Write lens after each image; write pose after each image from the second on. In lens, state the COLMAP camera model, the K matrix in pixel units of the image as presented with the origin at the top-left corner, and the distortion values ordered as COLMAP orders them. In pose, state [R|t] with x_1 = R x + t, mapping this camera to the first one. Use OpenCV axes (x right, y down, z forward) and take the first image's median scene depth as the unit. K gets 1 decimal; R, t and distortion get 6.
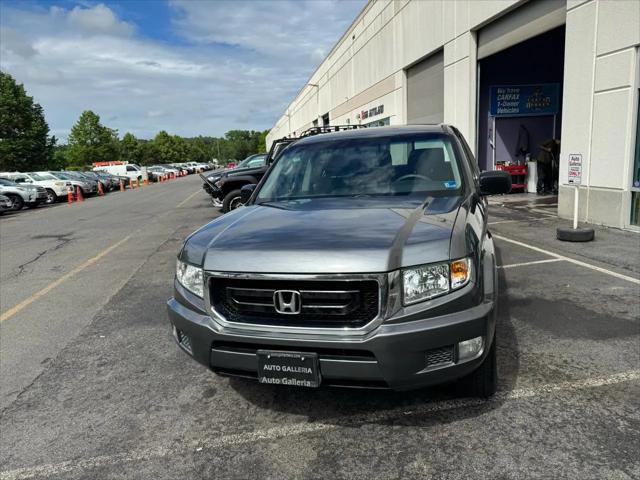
lens RADIAL K [[457.6, 0, 326.3], [0, 457.6, 239.4], [0, 0, 1]] dist [0.003918, -0.005241]
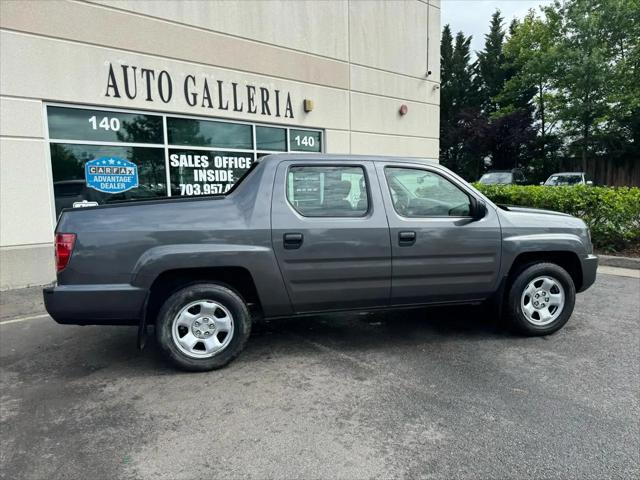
lens RADIAL K [[446.0, 0, 324.3], [0, 446.0, 241.6], [0, 0, 1]] dist [0.082188, -0.118310]
pose [[-0.516954, -0.029922, 0.855490, -0.704388], [0.206432, 0.965536, 0.158514, -0.215693], [-0.830749, 0.258545, -0.492961, 1.495075]]
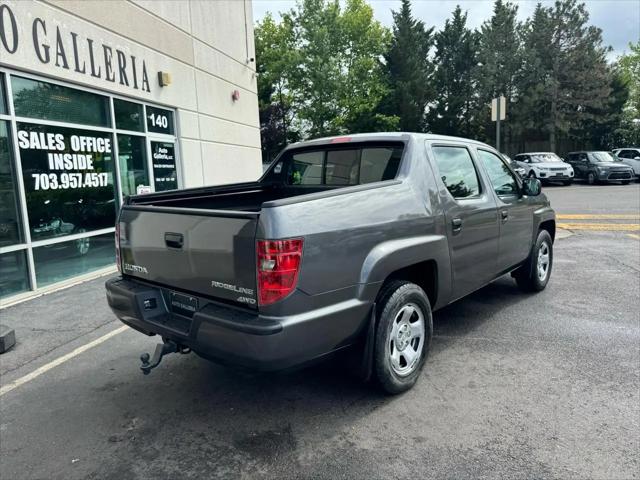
lens RADIAL K [[457.0, 0, 323.3], [0, 457.0, 234.3], [0, 0, 1]] dist [0.005107, -0.008951]
pose [[-0.919691, 0.041112, 0.390484, -0.109555], [0.159208, 0.948126, 0.275153, -0.327673], [-0.358917, 0.315224, -0.878529, 1.882230]]
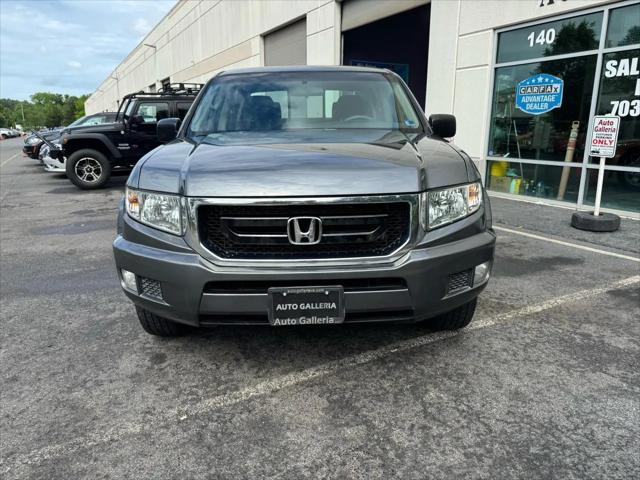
lens RADIAL K [[458.9, 0, 320.2], [0, 458.9, 239.1], [0, 0, 1]] dist [0.008049, -0.009966]
pose [[0.942909, -0.023852, 0.332196, -0.161160], [0.008777, 0.998865, 0.046807, 0.053068], [-0.332936, -0.041219, 0.942048, 0.081023]]
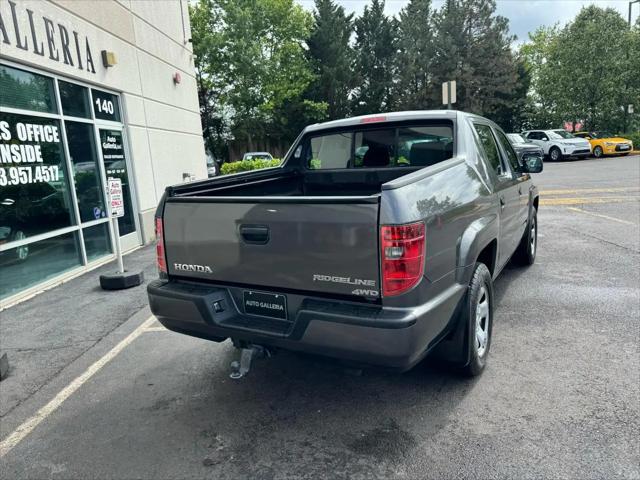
lens RADIAL K [[457.5, 0, 324.5], [0, 457.5, 236.9], [0, 0, 1]] dist [0.005542, -0.008714]
pose [[-0.971867, 0.085662, 0.219399, 0.098047], [0.157128, 0.929736, 0.333020, -0.346086], [-0.175456, 0.358125, -0.917040, 1.903667]]
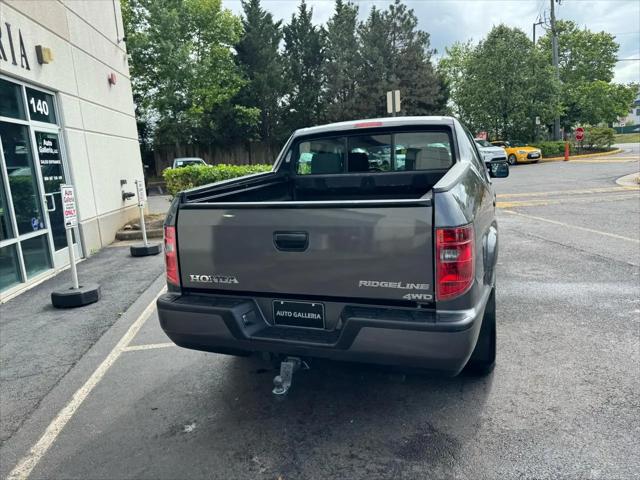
lens RADIAL K [[457.5, 0, 324.5], [0, 457.5, 236.9], [0, 0, 1]] dist [0.005542, -0.008714]
pose [[-0.992071, 0.112256, 0.056519, 0.221427], [0.124878, 0.931214, 0.342413, -0.357306], [-0.014193, 0.346756, -0.937848, 1.902827]]
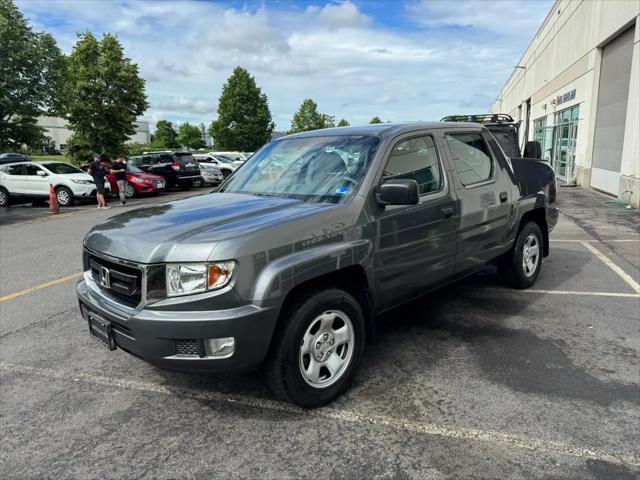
lens RADIAL K [[452.4, 0, 321.6], [0, 452.4, 241.6], [0, 0, 1]] dist [0.056185, -0.082443]
pose [[0.890522, 0.125284, -0.437349, 0.441781], [-0.109549, 0.992099, 0.061137, -0.044209], [0.441553, -0.006533, 0.897211, 0.076841]]
